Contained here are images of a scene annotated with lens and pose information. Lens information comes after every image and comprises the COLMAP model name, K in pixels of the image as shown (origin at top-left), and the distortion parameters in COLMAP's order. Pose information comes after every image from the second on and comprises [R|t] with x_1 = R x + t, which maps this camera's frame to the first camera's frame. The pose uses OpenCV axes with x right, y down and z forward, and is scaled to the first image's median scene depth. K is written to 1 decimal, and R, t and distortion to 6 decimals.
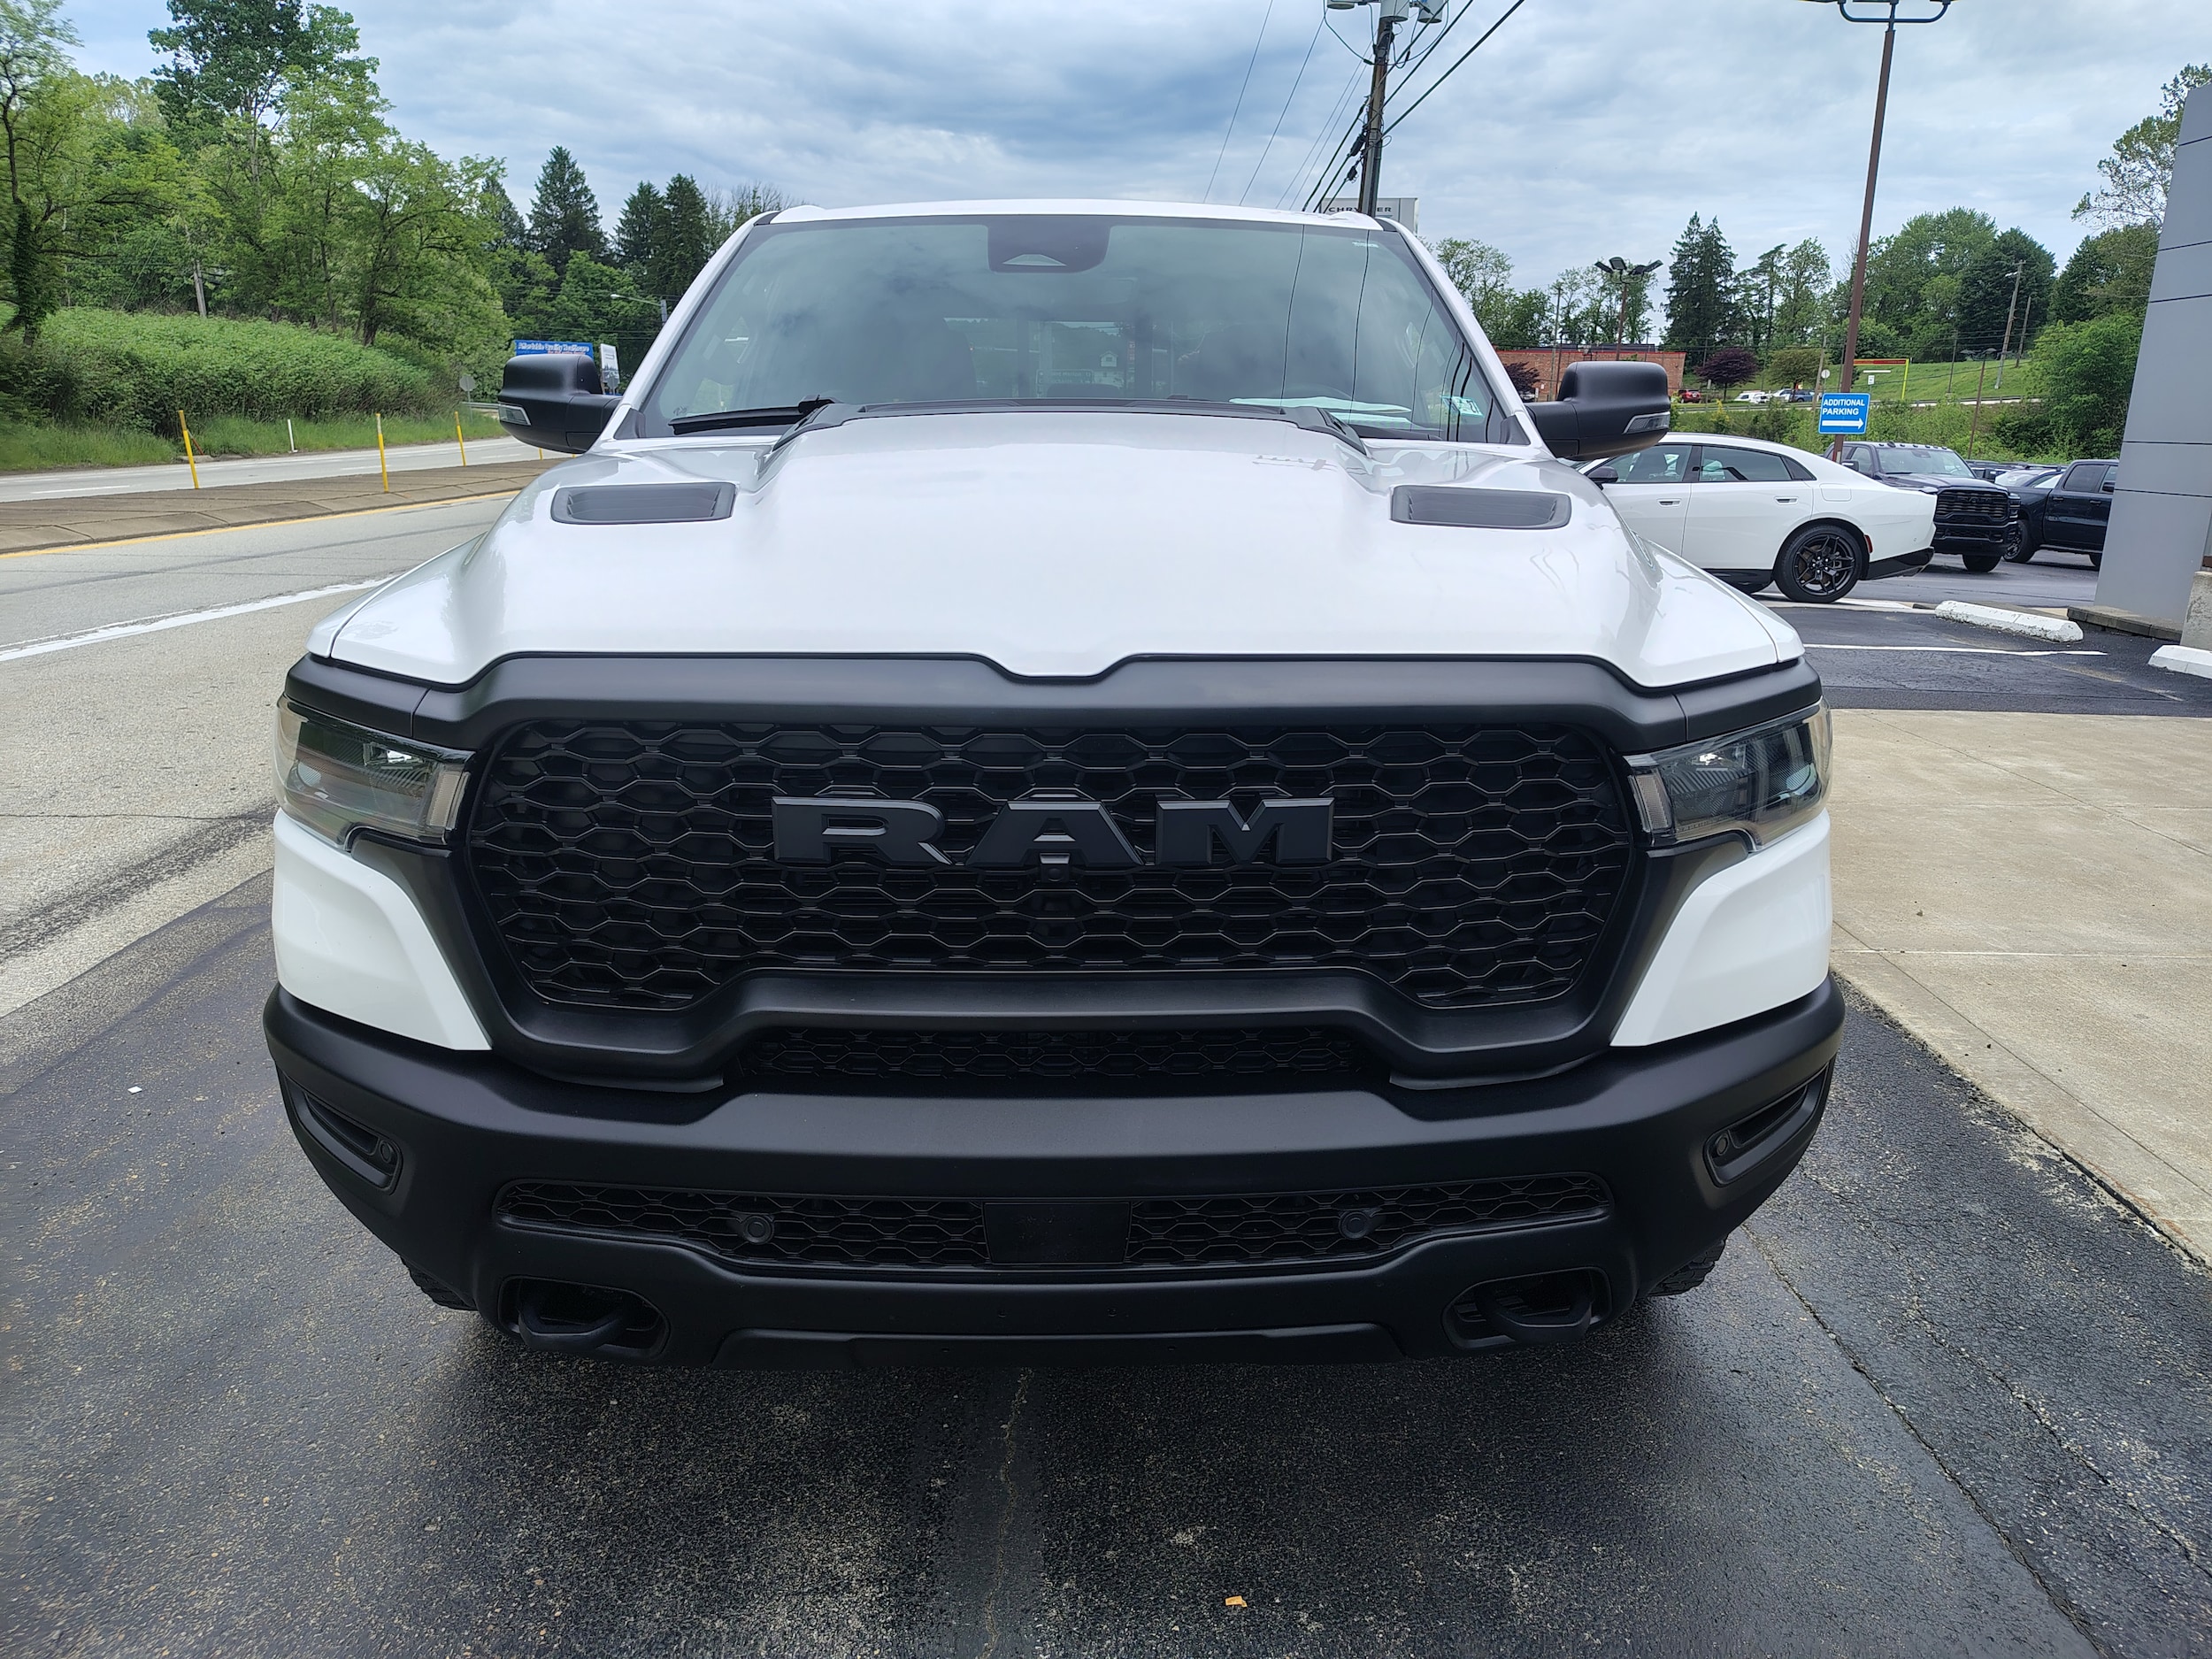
lens RADIAL K [[1515.8, 0, 1173.0], [0, 1515.8, 802.6], [0, 0, 1]] dist [0.032562, -0.029318]
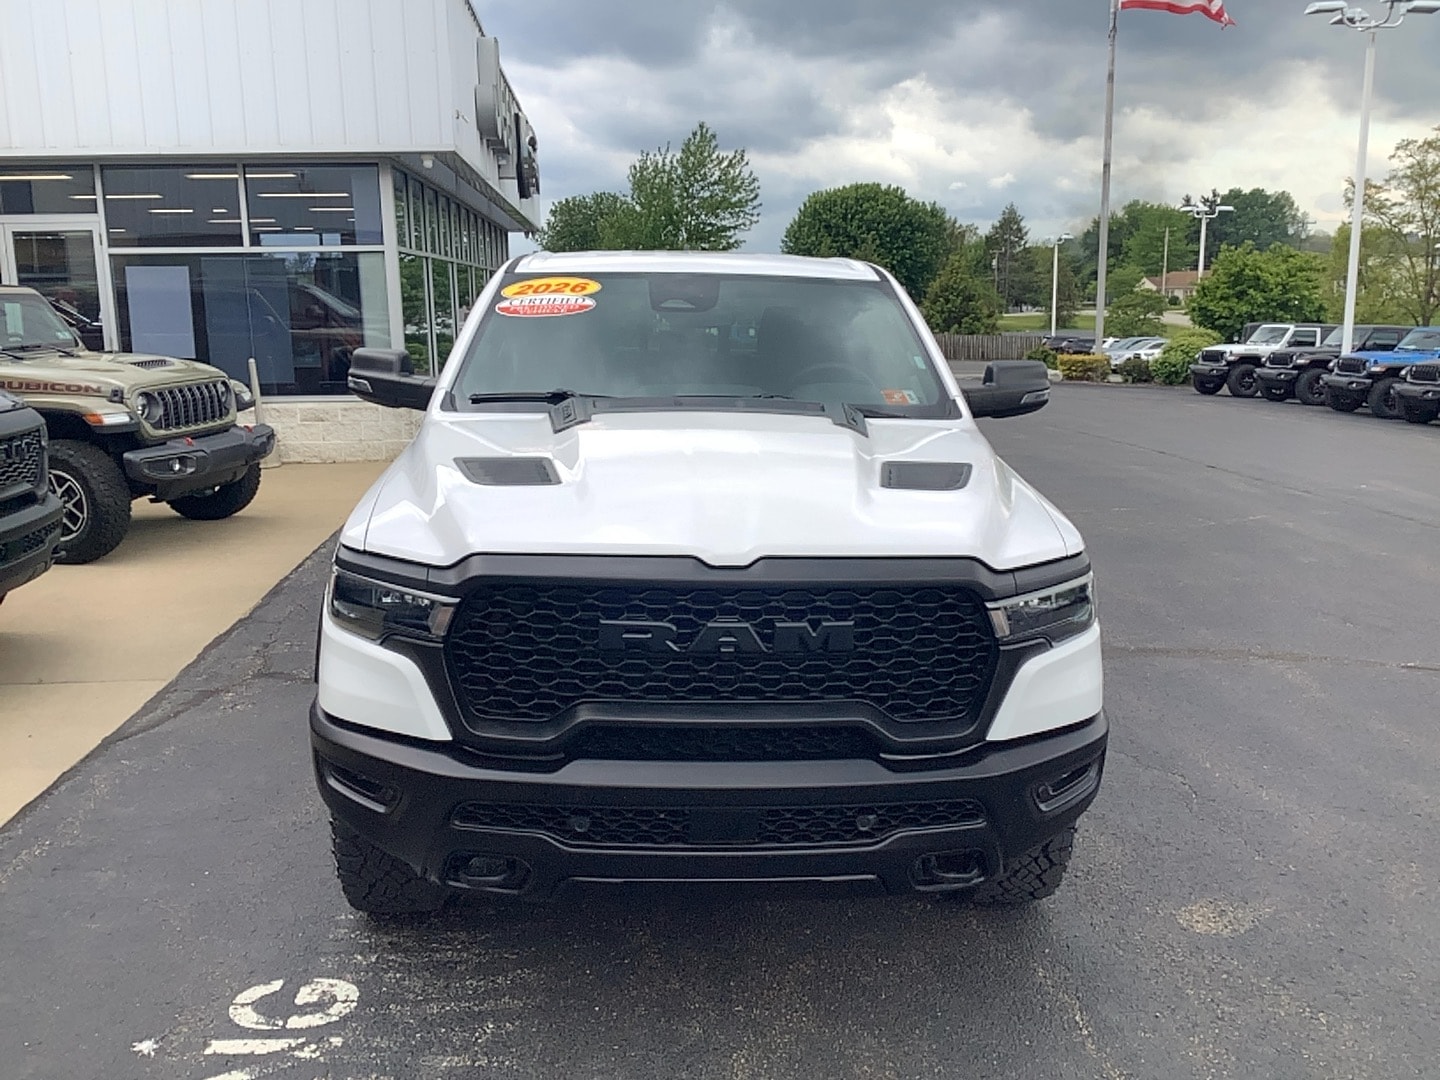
lens RADIAL K [[1302.4, 0, 727.1], [0, 1302.4, 529.3], [0, 0, 1]] dist [0.060616, -0.104056]
pose [[0.999875, 0.004434, 0.015155, -0.100845], [-0.003468, 0.997996, -0.063180, -0.015046], [-0.015405, 0.063120, 0.997887, -0.842047]]
